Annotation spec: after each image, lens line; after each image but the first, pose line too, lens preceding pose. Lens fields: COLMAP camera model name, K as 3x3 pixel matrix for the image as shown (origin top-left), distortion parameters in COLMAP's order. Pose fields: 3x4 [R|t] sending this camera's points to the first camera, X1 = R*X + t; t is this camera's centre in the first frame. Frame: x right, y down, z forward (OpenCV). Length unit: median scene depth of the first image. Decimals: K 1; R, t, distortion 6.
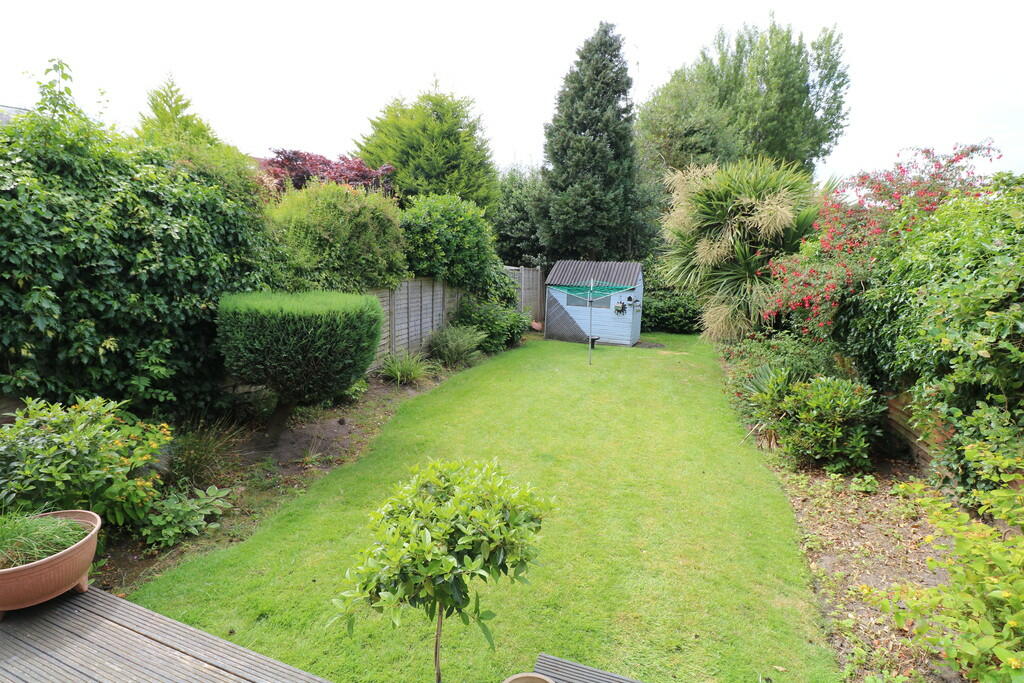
lens RADIAL K [[480.2, 0, 511.5], [0, 480.2, 340.6], [0, 0, 1]] dist [0.005996, -0.001279]
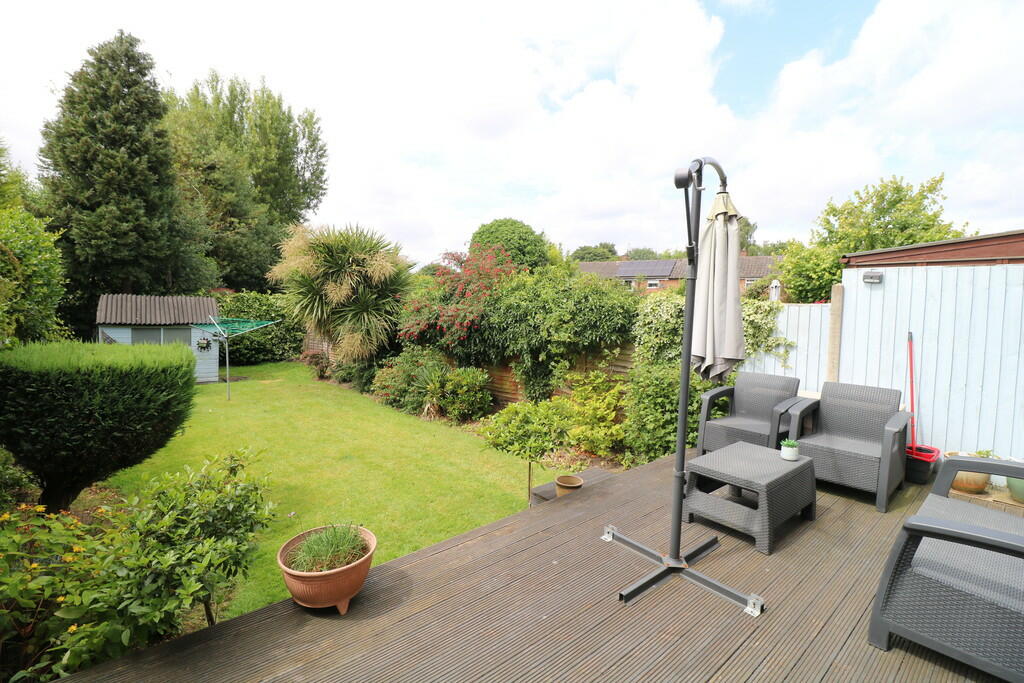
lens RADIAL K [[480.2, 0, 516.1], [0, 480.2, 337.6], [0, 0, 1]] dist [0.005996, -0.001279]
pose [[0.491389, -0.073605, 0.867825, -0.267067], [0.130123, 0.991443, 0.010410, -0.008912], [-0.861165, 0.107809, 0.496762, -0.016396]]
